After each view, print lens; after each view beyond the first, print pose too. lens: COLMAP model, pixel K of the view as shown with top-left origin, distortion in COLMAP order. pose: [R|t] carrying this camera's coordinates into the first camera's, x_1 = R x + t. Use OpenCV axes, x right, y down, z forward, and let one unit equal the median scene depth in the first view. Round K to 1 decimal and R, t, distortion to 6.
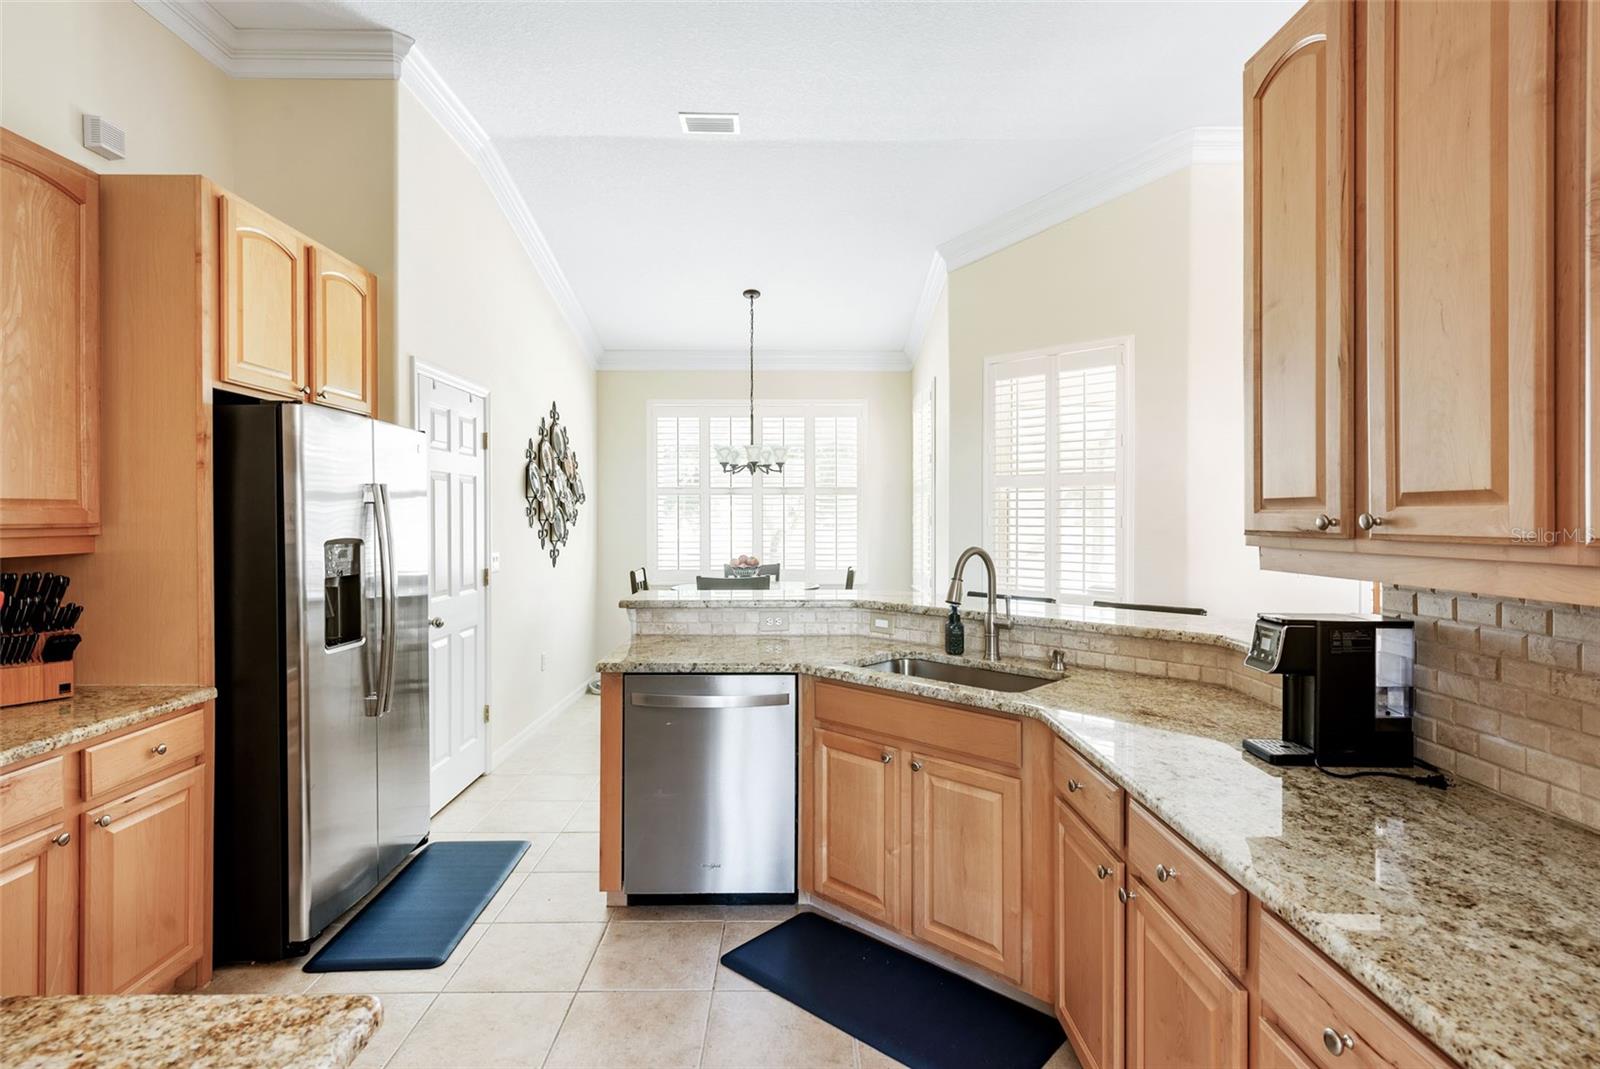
lens RADIAL K [[799.0, 0, 797.4], [0, 799.0, 524.7], [0, 0, 1]] dist [0.000489, -0.000180]
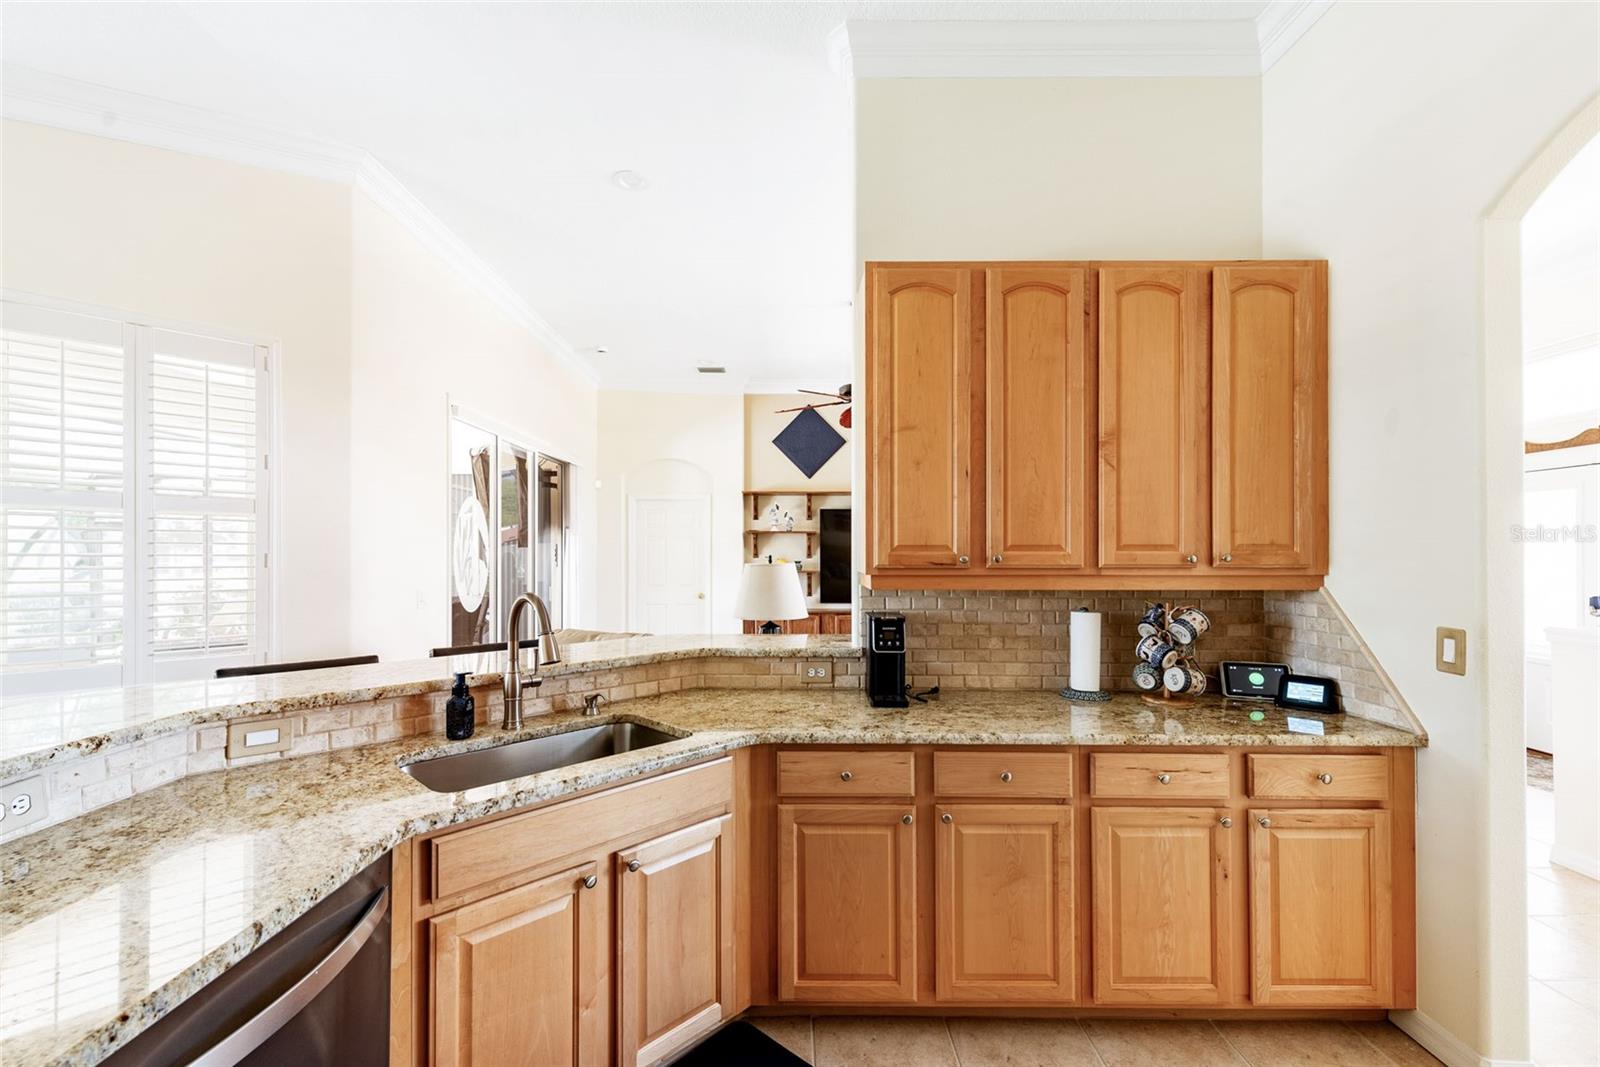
lens RADIAL K [[669.4, 0, 794.2], [0, 669.4, 551.9], [0, 0, 1]] dist [0.007022, -0.000257]
pose [[0.007267, 0.002590, 0.999970, -0.464461], [0.008188, 0.999963, -0.002649, -0.010106], [-0.999940, 0.008207, 0.007245, 0.725947]]
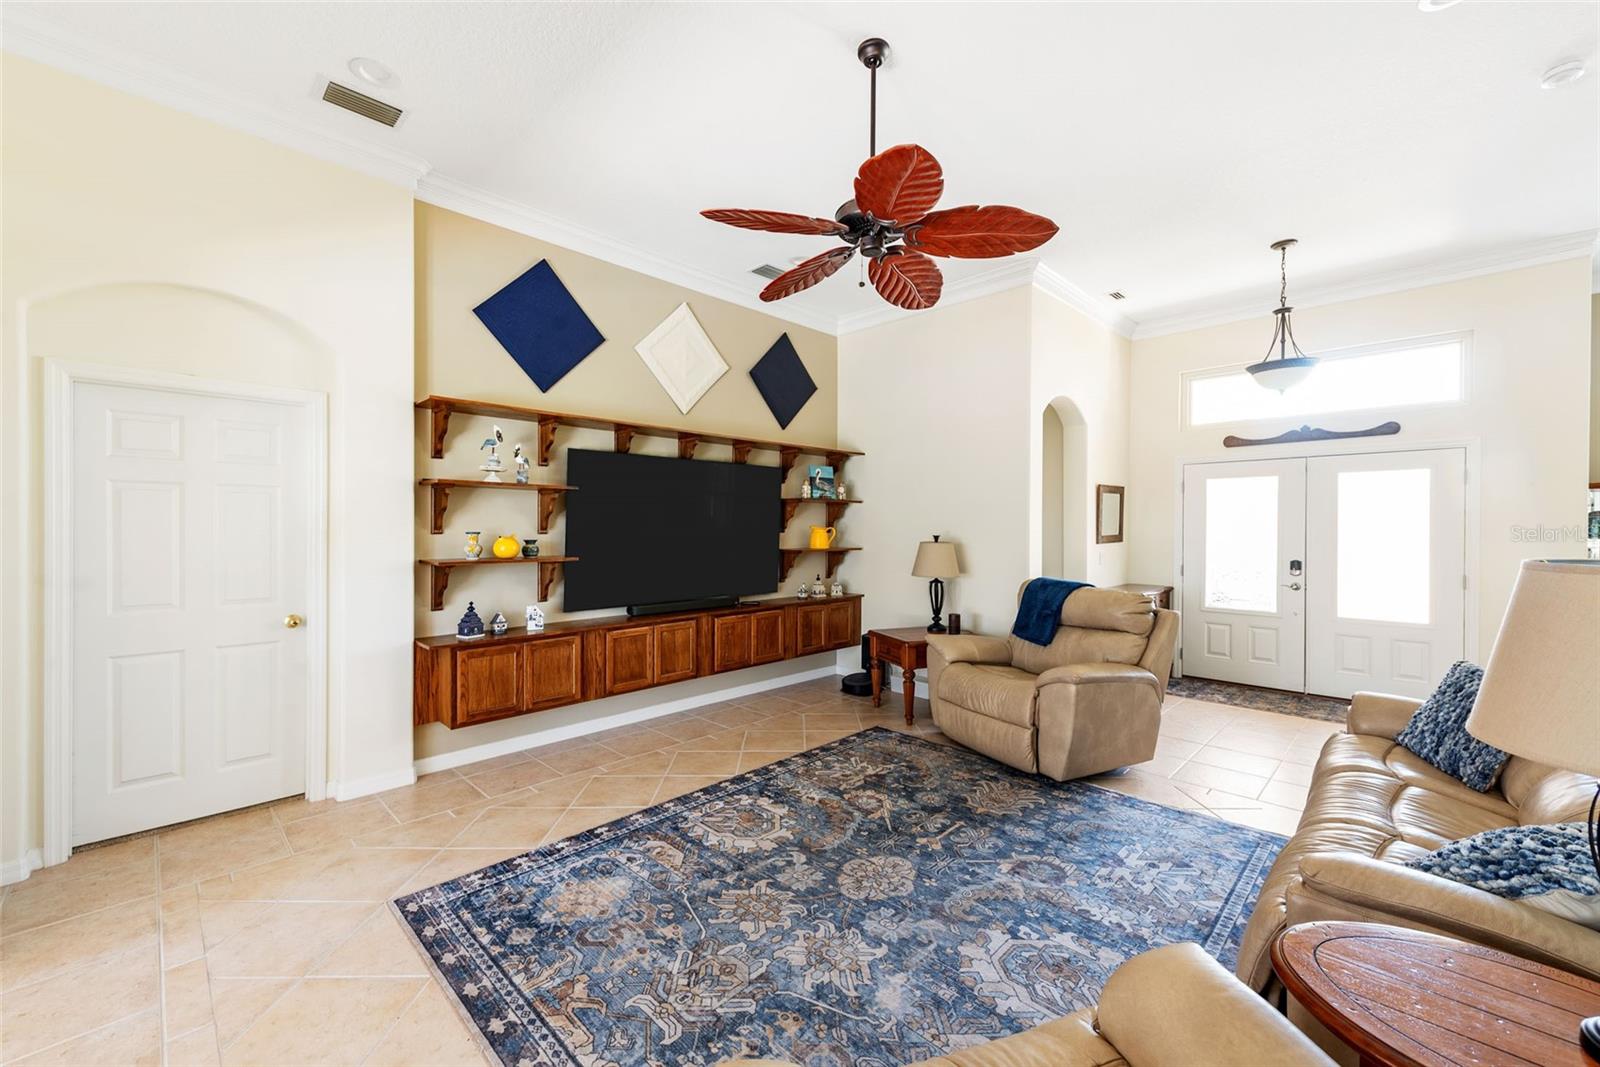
lens RADIAL K [[637.7, 0, 799.3], [0, 637.7, 531.4], [0, 0, 1]] dist [0.016989, -0.006063]
pose [[-0.707073, -0.006298, 0.707112, 0.838325], [0.004468, 0.999901, 0.013374, -0.013988], [-0.707126, 0.012616, -0.706975, 1.312486]]
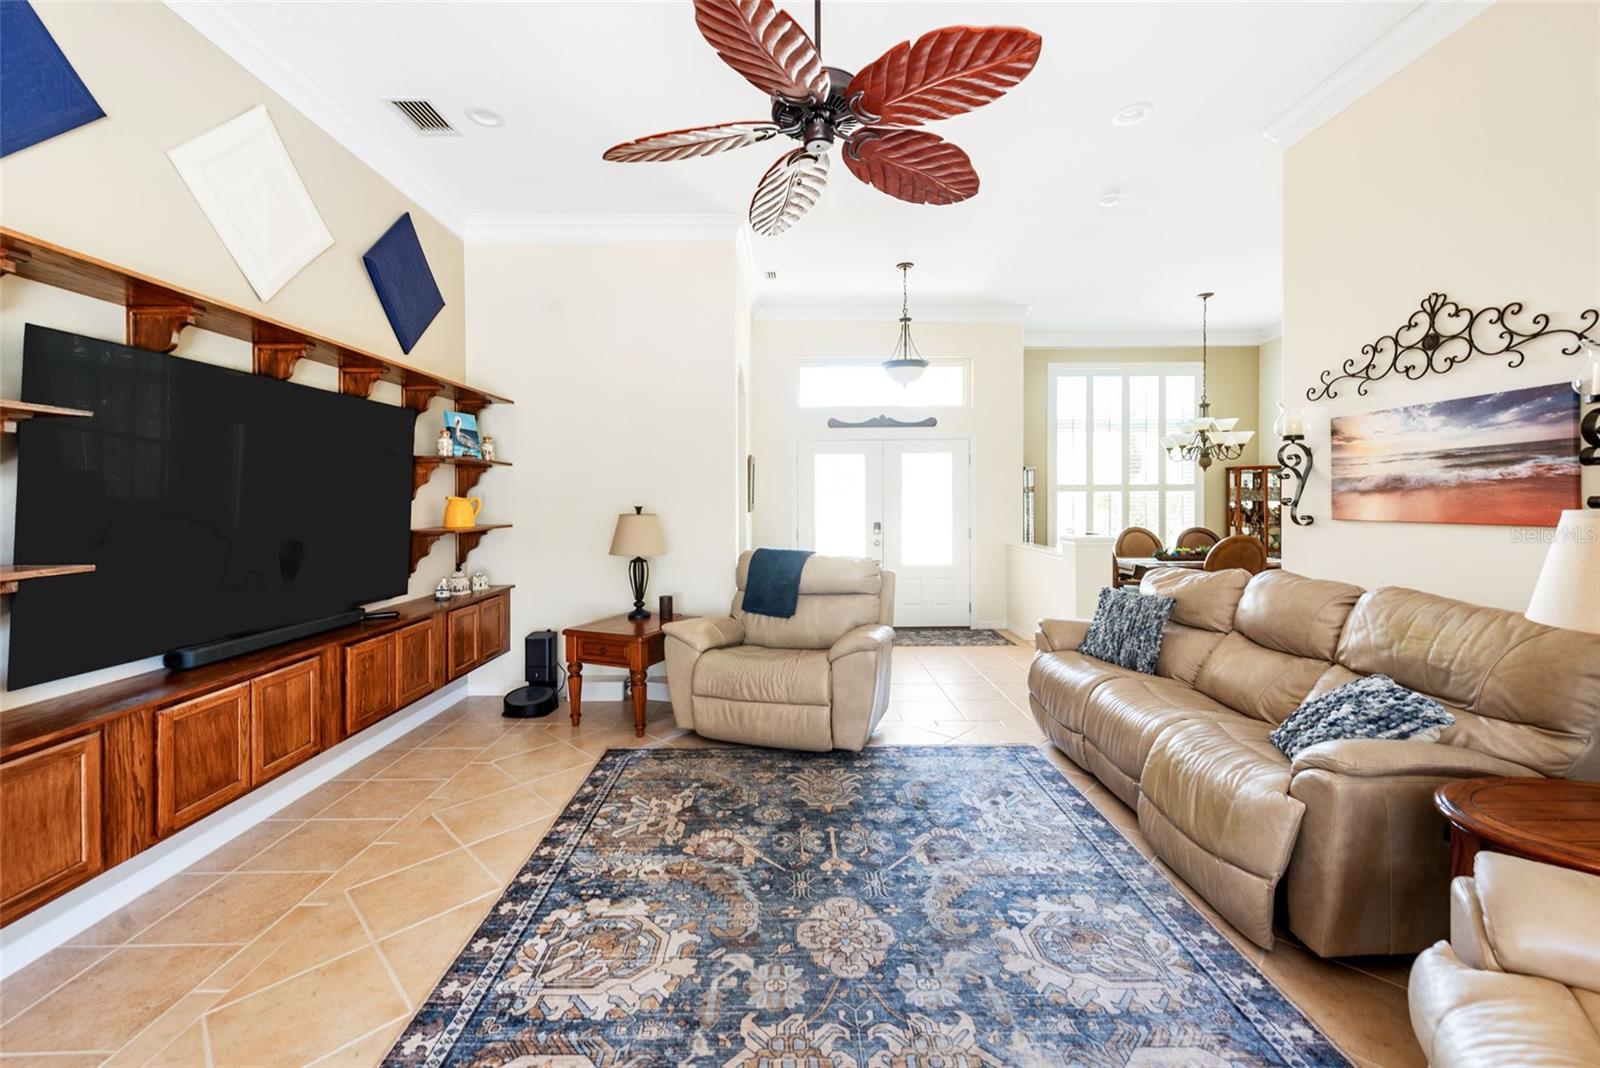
lens RADIAL K [[649.6, 0, 793.3], [0, 649.6, 502.4], [0, 0, 1]] dist [0.018556, -0.005613]
pose [[-0.999988, 0.003983, 0.002747, 1.472206], [0.004028, 0.999851, 0.016808, -0.011340], [-0.002680, 0.016819, -0.999855, 1.329101]]
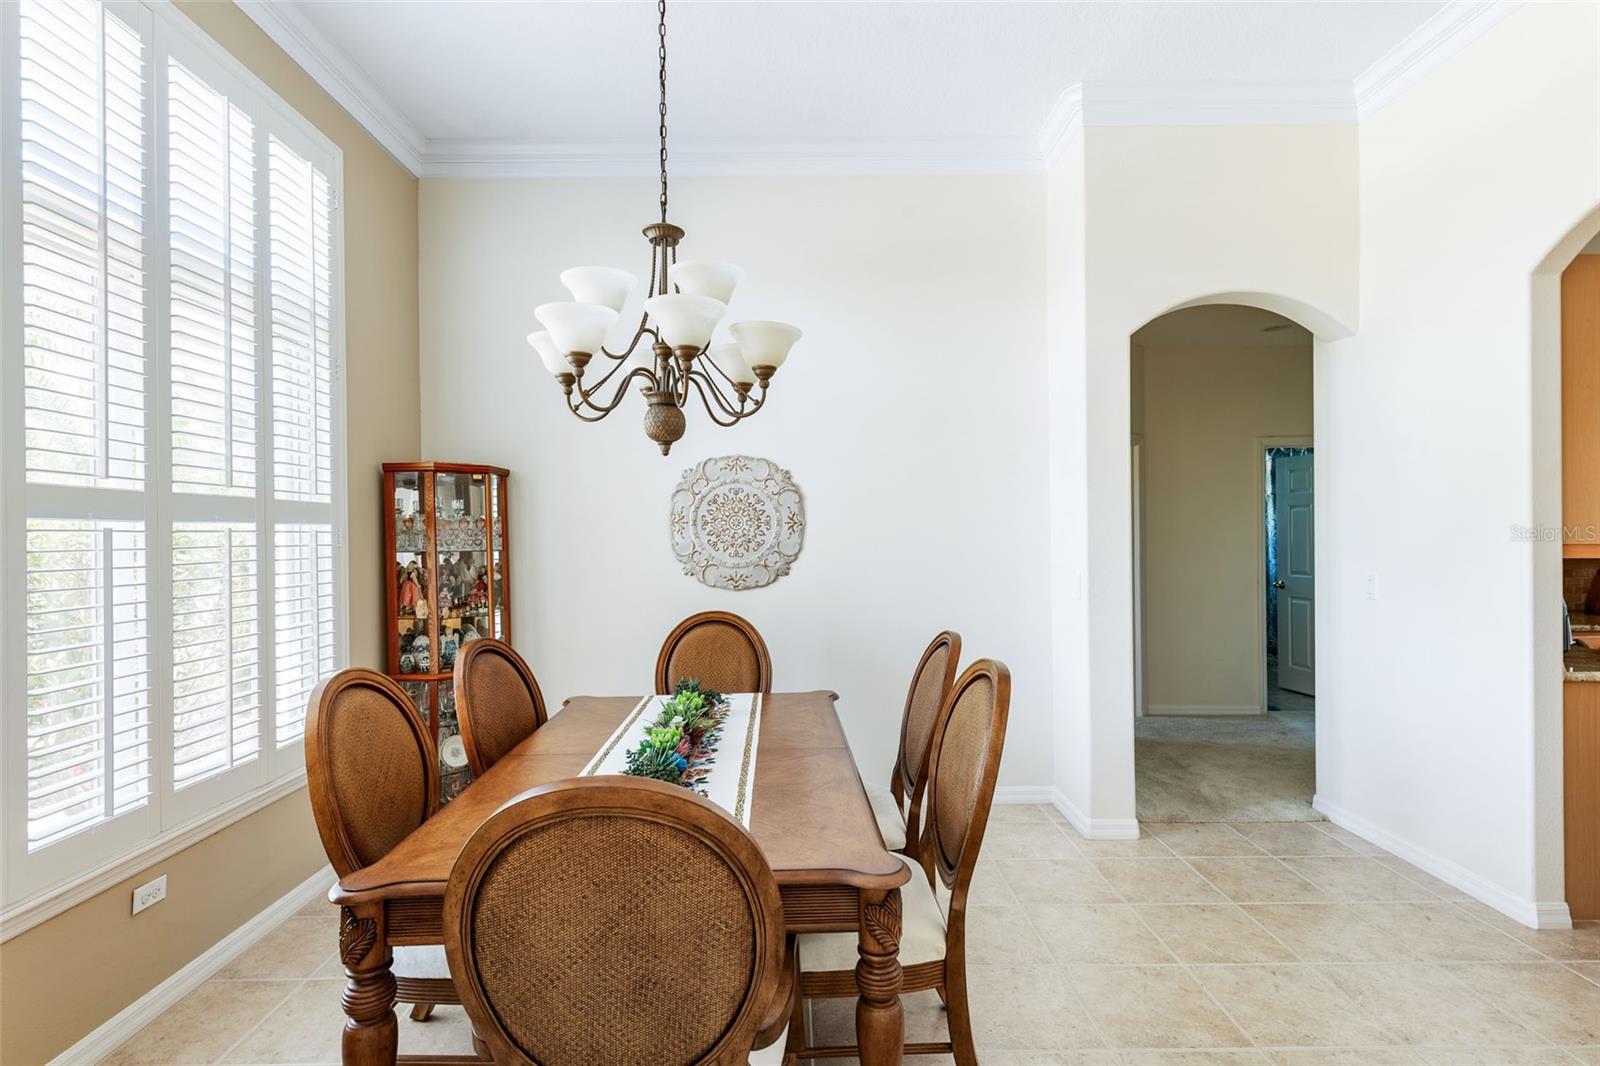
lens RADIAL K [[761.9, 0, 788.6], [0, 761.9, 537.3], [0, 0, 1]] dist [0.019952, -0.000254]
pose [[-0.010680, 0.002053, -0.999941, 0.821609], [-0.001066, 0.999997, 0.002065, 0.010865], [0.999942, 0.001088, -0.010677, -0.895523]]
